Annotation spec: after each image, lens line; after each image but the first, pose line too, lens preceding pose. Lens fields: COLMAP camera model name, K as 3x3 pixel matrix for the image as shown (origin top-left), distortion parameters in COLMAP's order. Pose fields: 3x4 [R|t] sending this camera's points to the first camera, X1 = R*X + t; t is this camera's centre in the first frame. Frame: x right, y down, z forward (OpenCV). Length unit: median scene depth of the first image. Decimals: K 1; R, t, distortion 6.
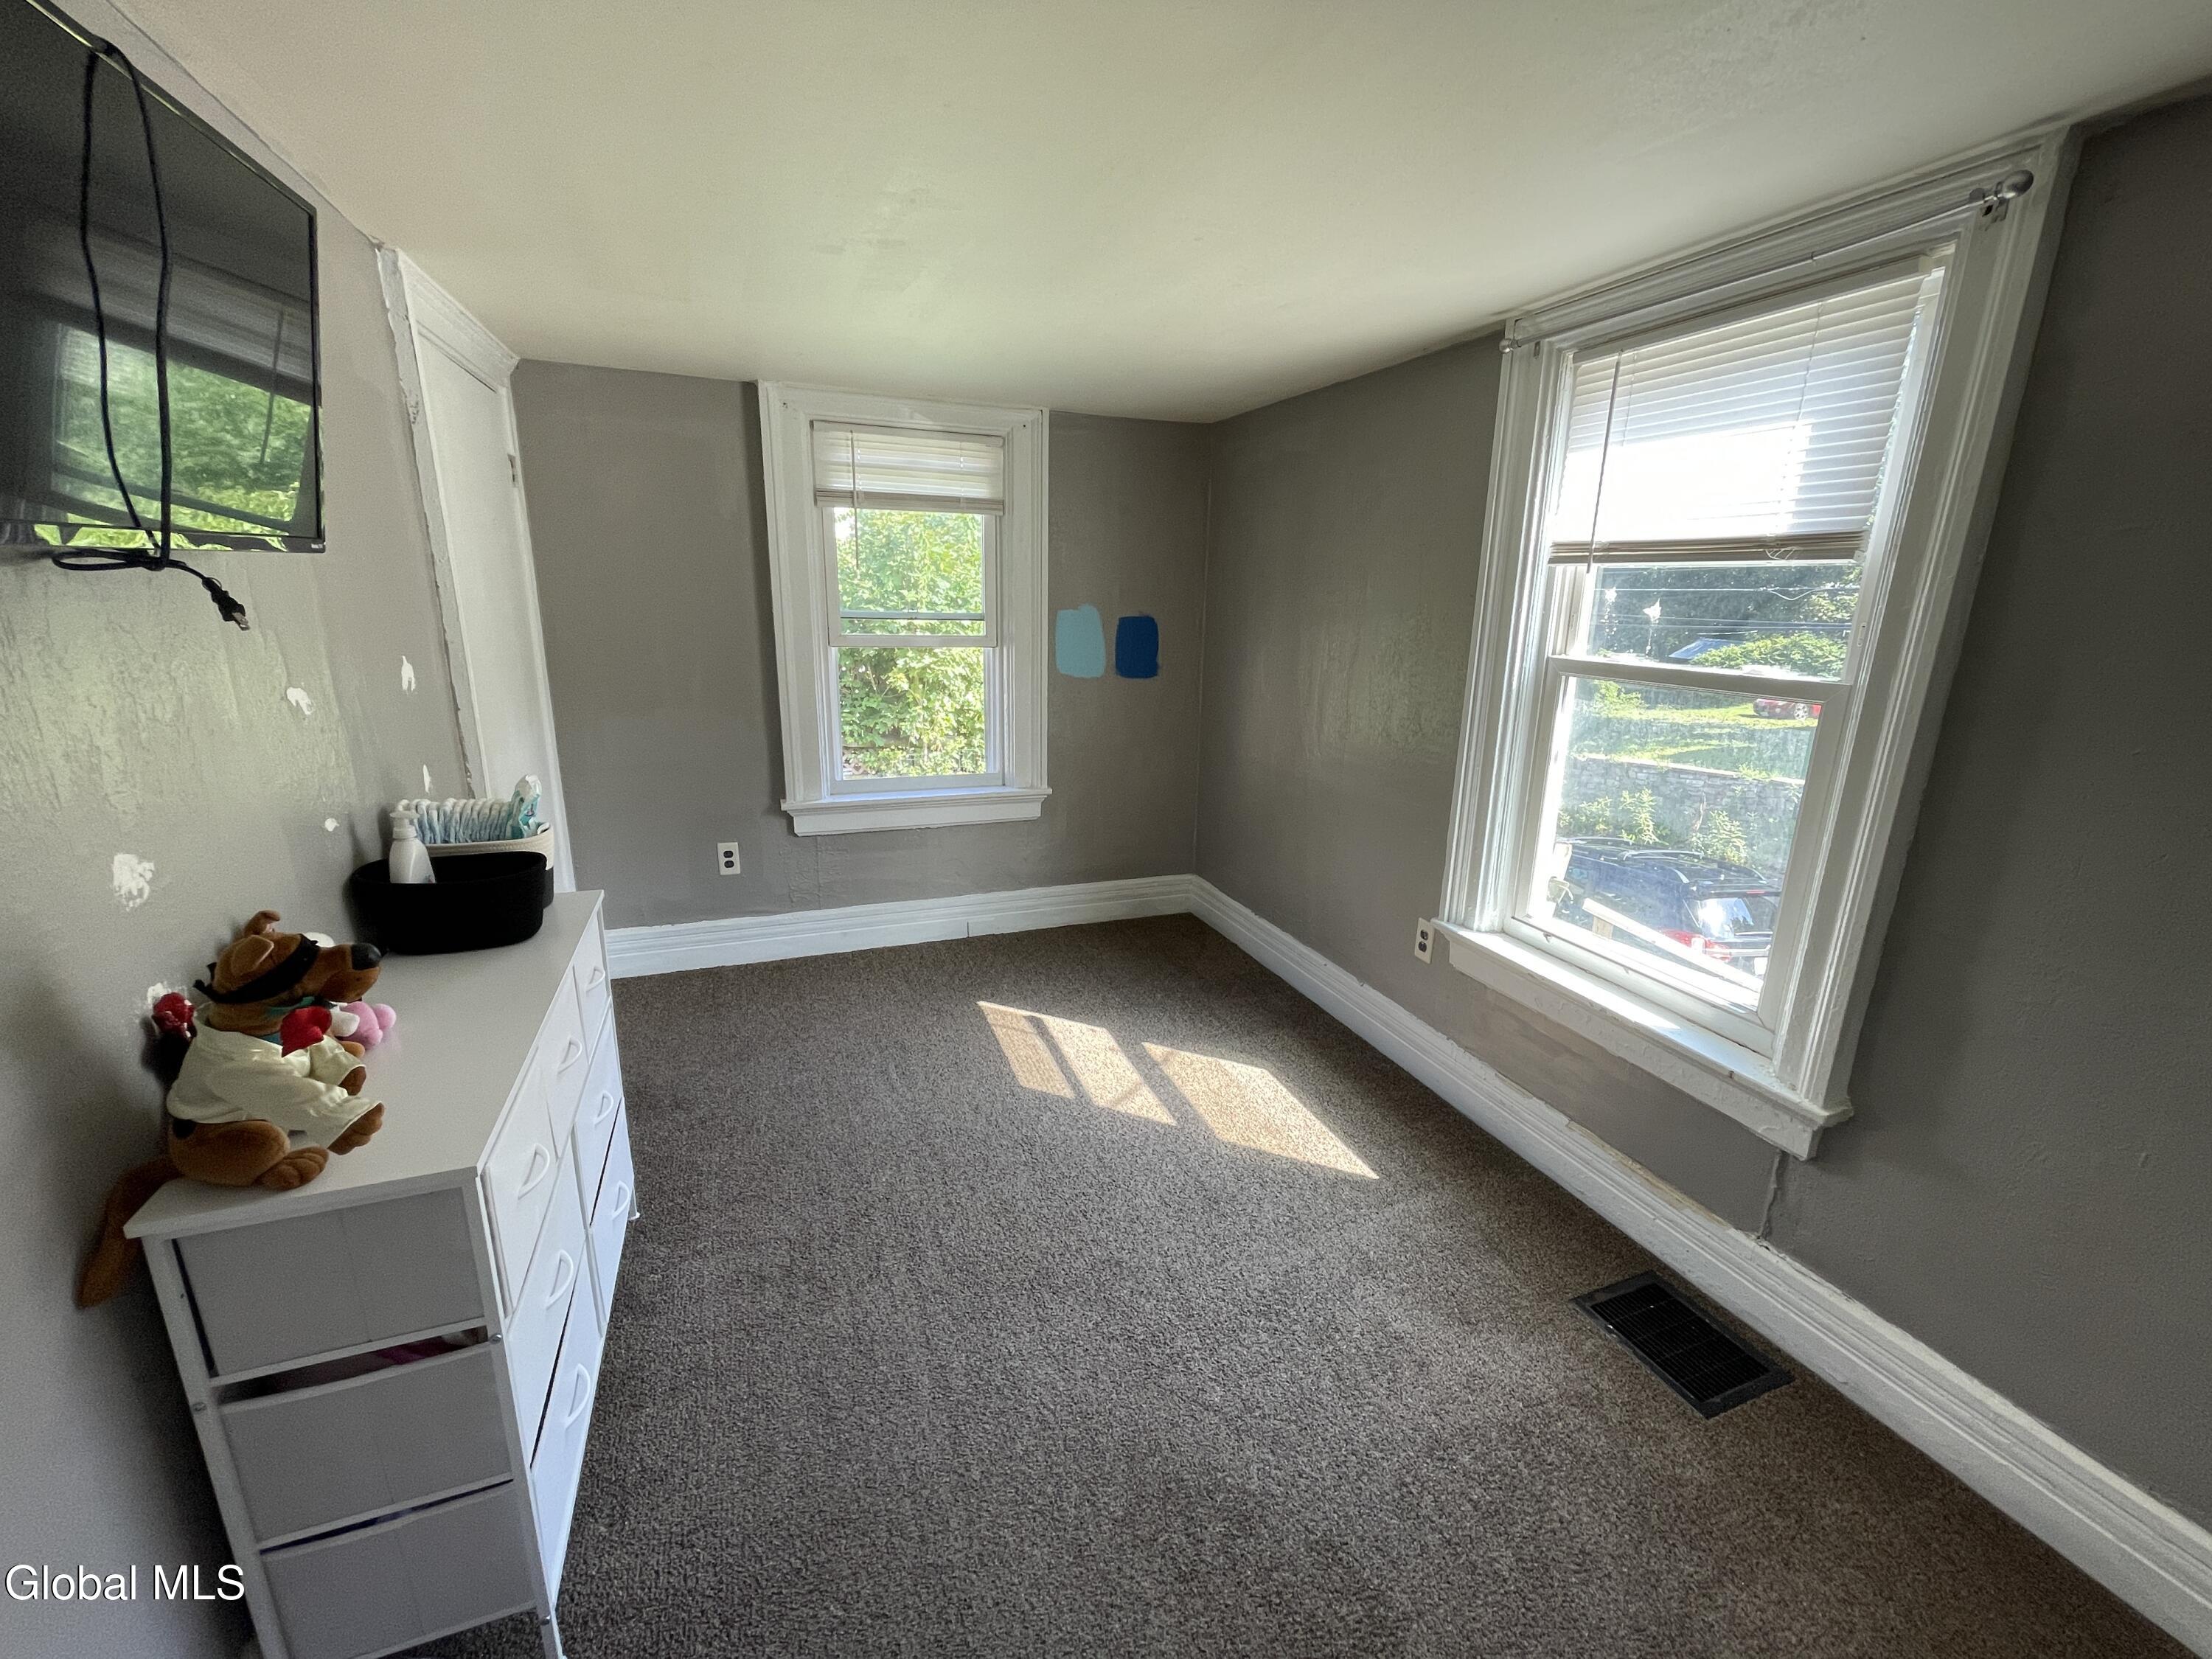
lens RADIAL K [[902.4, 0, 1106.0], [0, 902.4, 829.5], [0, 0, 1]] dist [-0.000165, -0.000895]
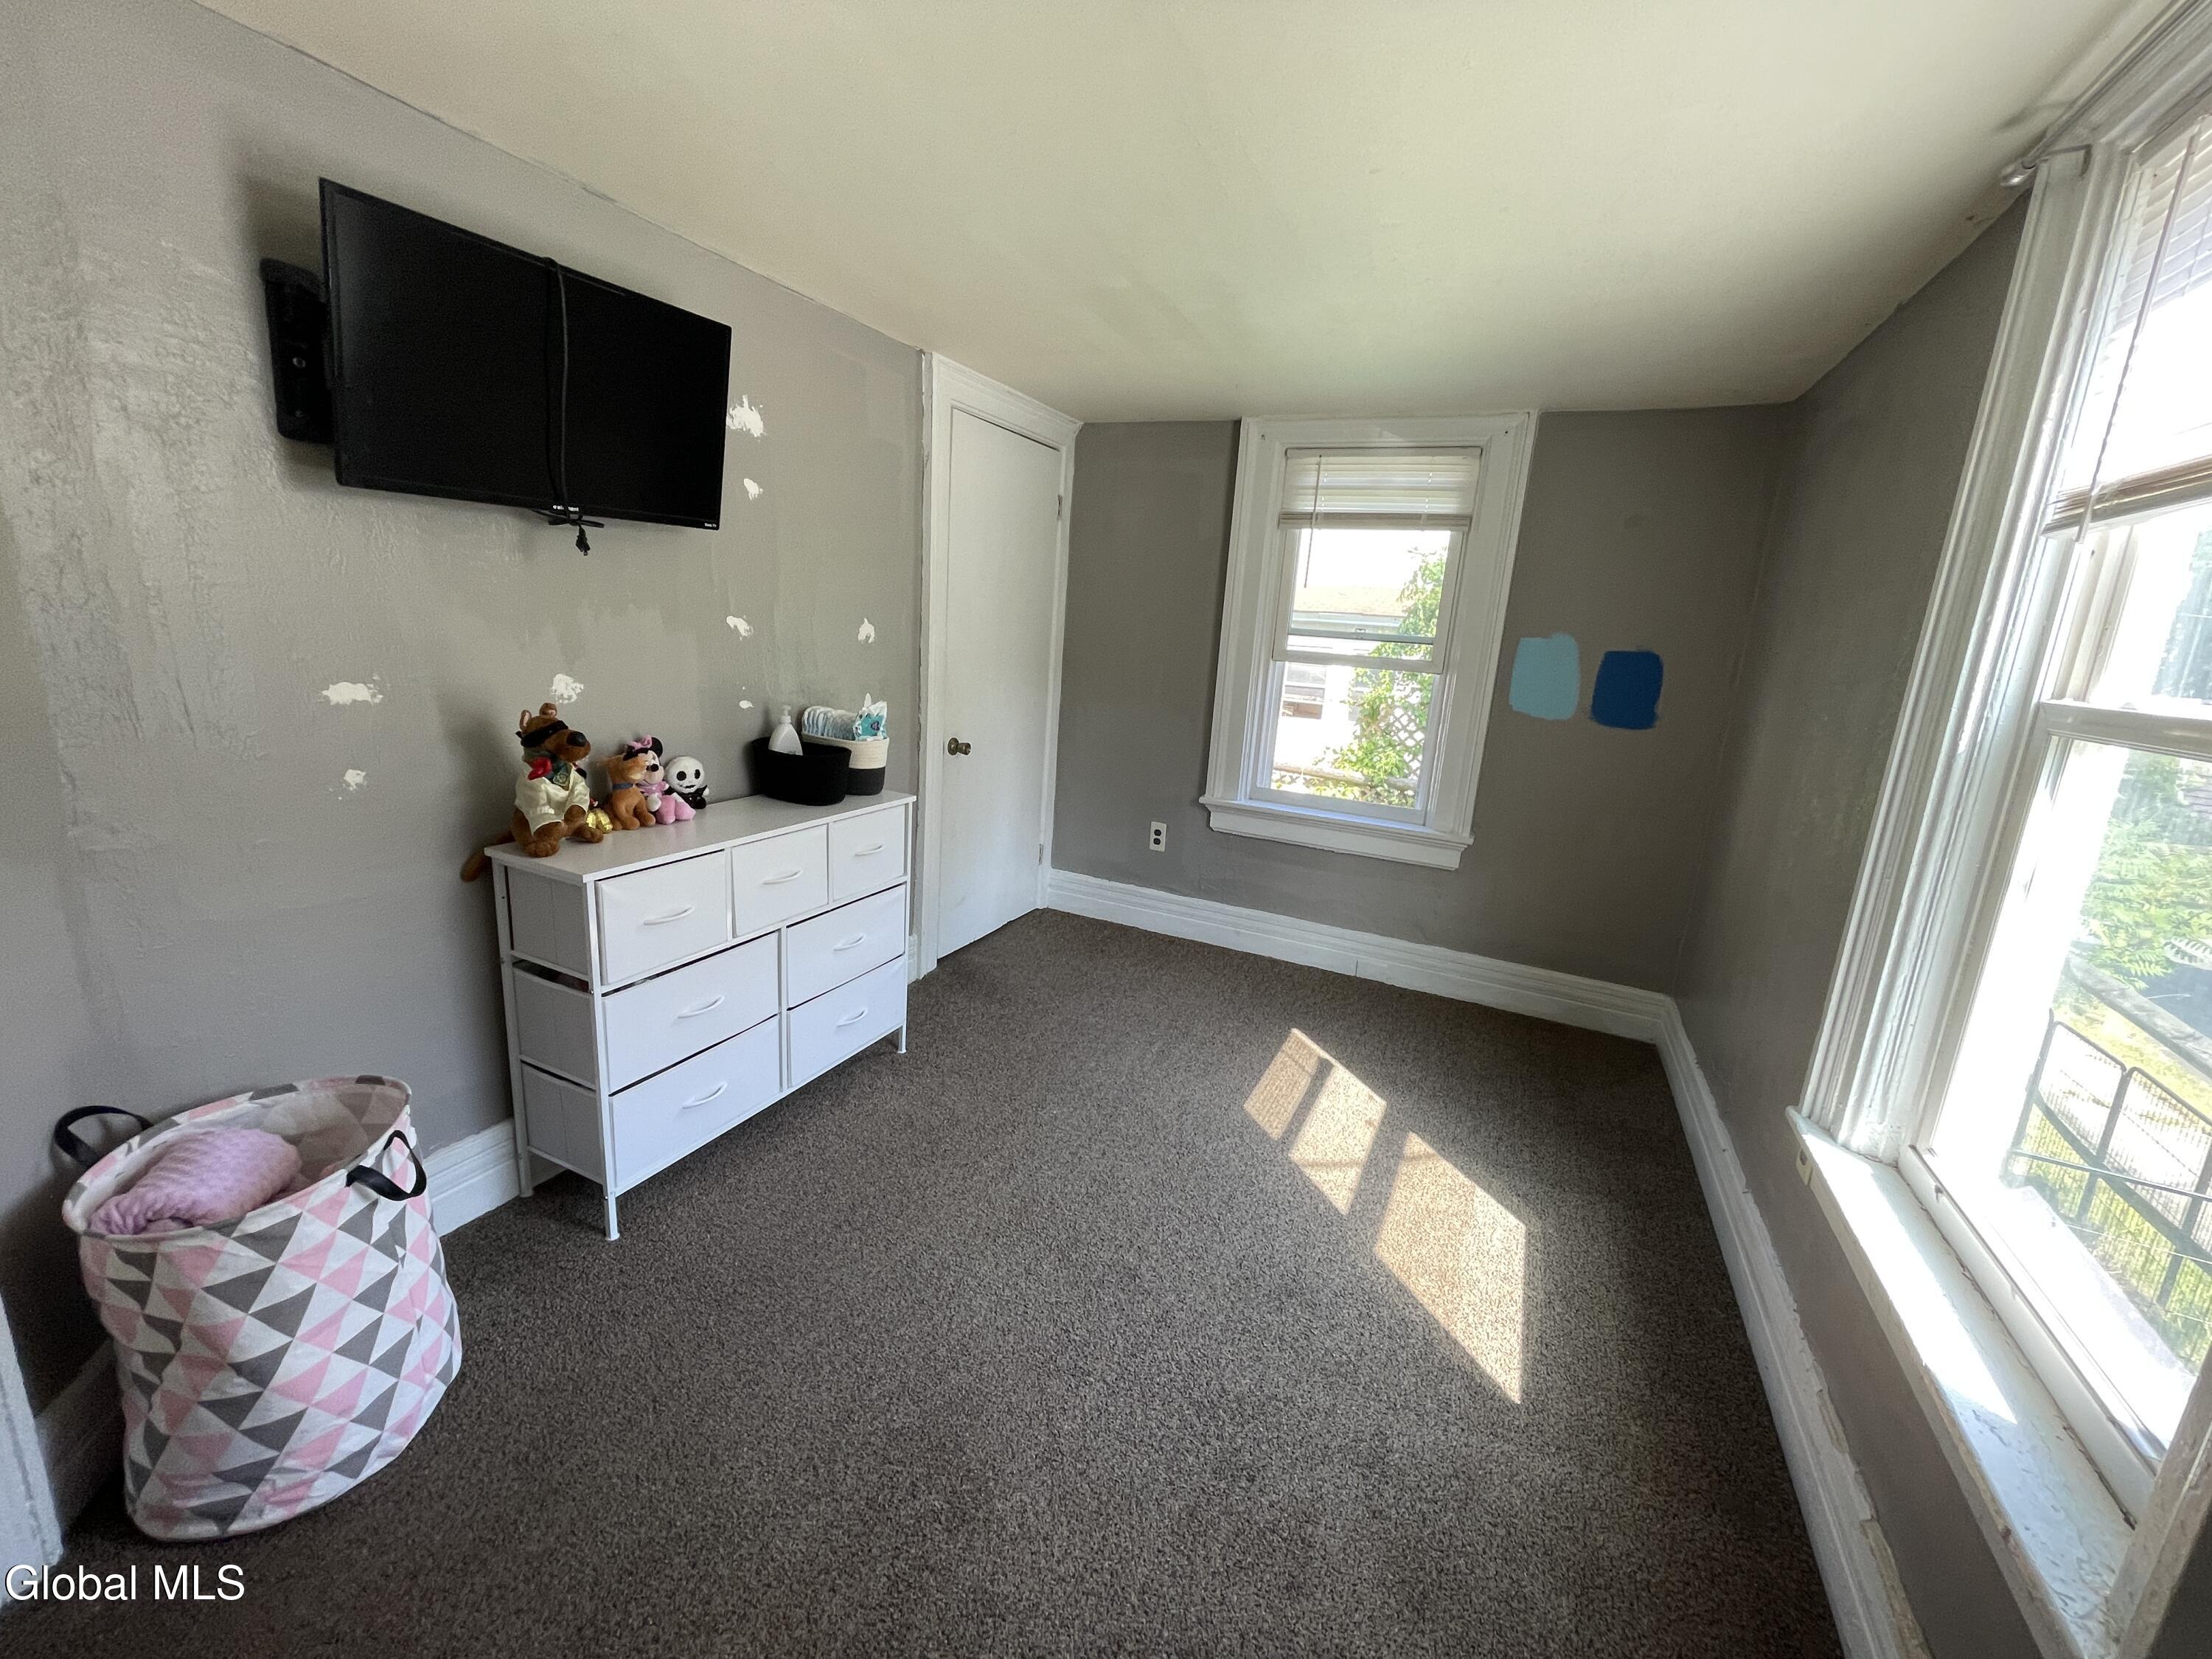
lens RADIAL K [[903.1, 0, 1103.3], [0, 903.1, 823.2], [0, 0, 1]] dist [0.000732, 0.000678]
pose [[0.682239, 0.184717, -0.707411, 0.382144], [-0.237406, 0.971099, 0.024612, 0.004537], [0.691512, 0.151152, 0.706374, 0.162477]]
